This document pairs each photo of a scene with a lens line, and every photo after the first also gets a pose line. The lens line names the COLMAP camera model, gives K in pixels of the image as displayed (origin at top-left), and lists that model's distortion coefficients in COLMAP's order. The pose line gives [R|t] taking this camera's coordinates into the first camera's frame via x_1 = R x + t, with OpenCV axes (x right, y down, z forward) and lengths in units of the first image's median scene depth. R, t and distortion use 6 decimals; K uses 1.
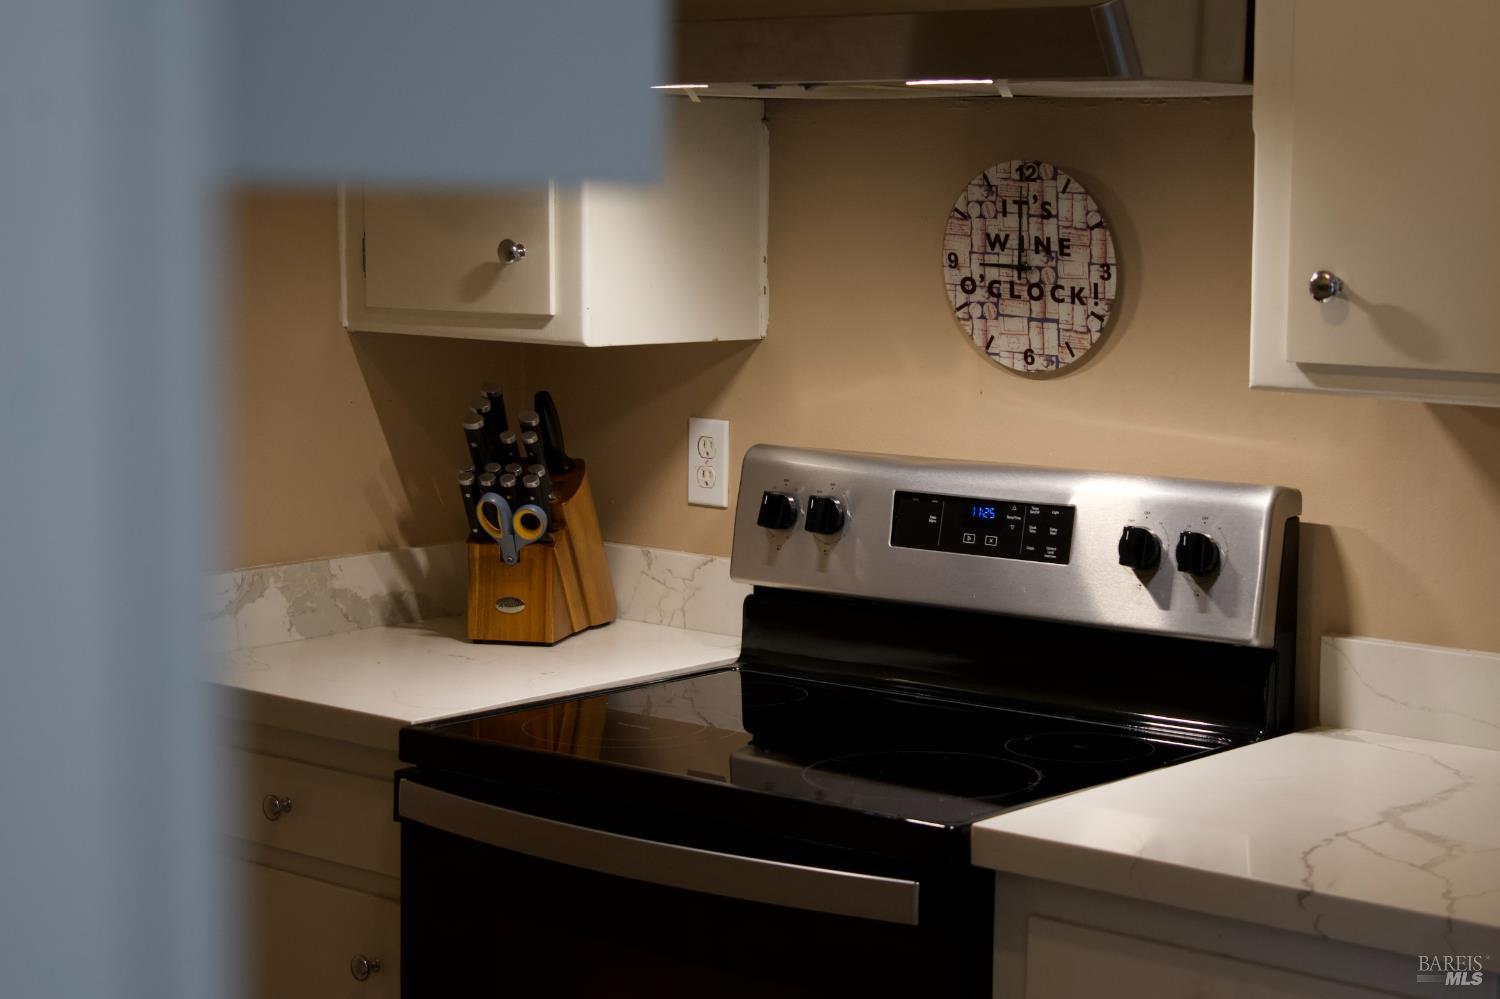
lens RADIAL K [[2901.7, 0, 751.3], [0, 2901.7, 504.7], [0, 0, 1]] dist [0.020706, 0.000000]
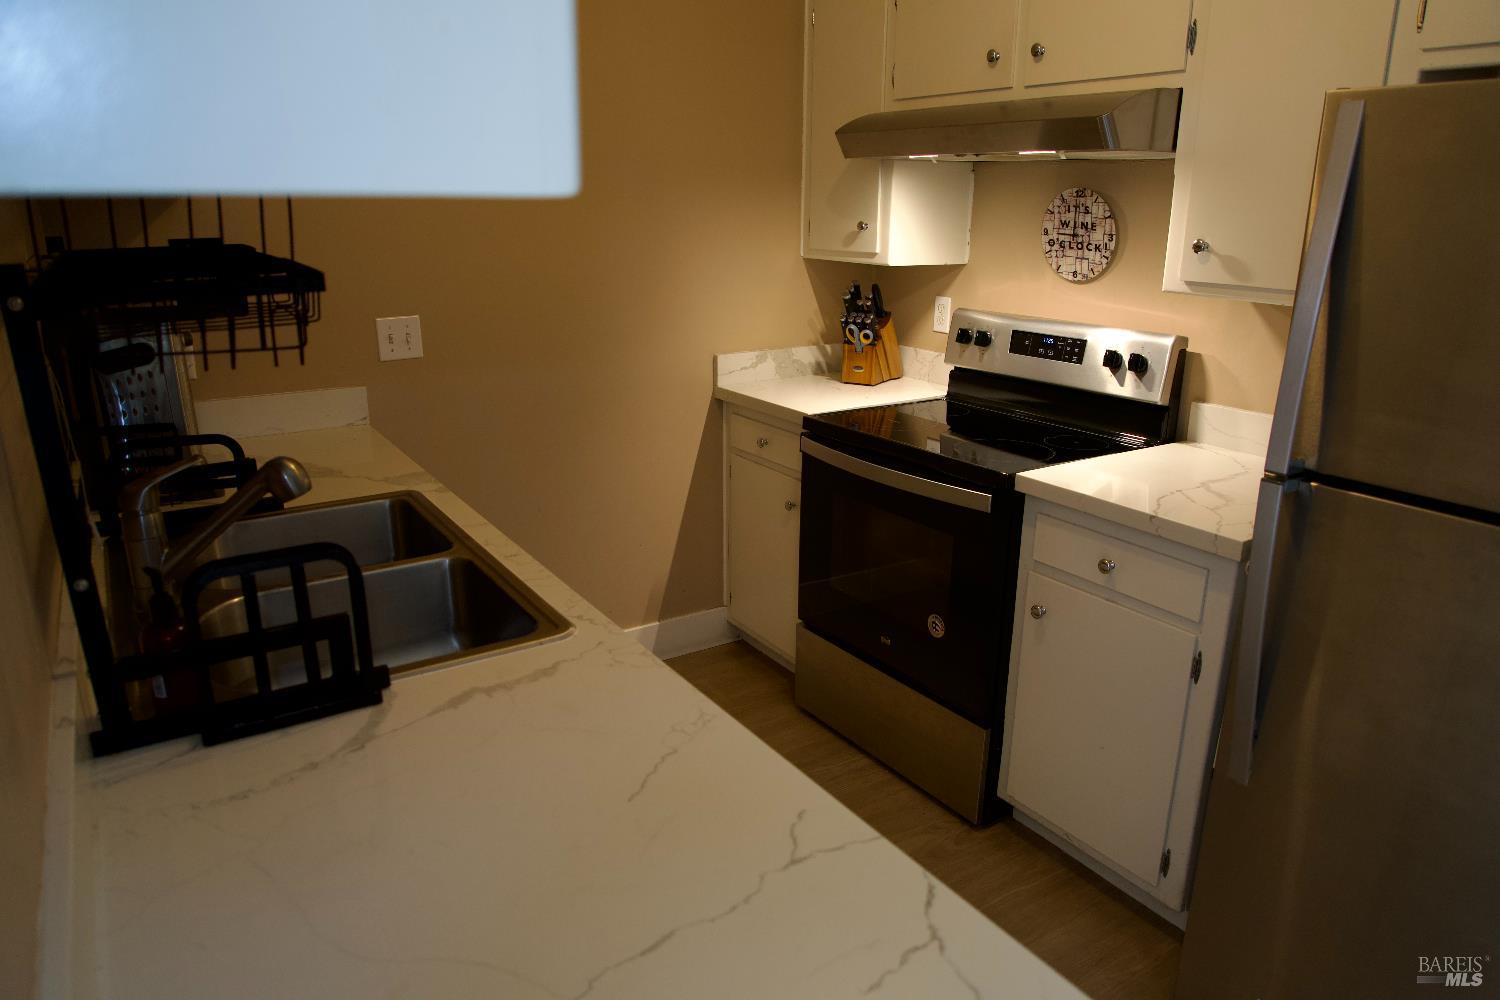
lens RADIAL K [[1001.8, 0, 749.8], [0, 1001.8, 490.3], [0, 0, 1]] dist [-0.044069, 0.011781]
pose [[0.949873, 0.083571, -0.301260, 0.103878], [-0.030005, 0.983531, 0.178232, -0.015007], [0.311193, -0.160258, 0.936737, 0.139856]]
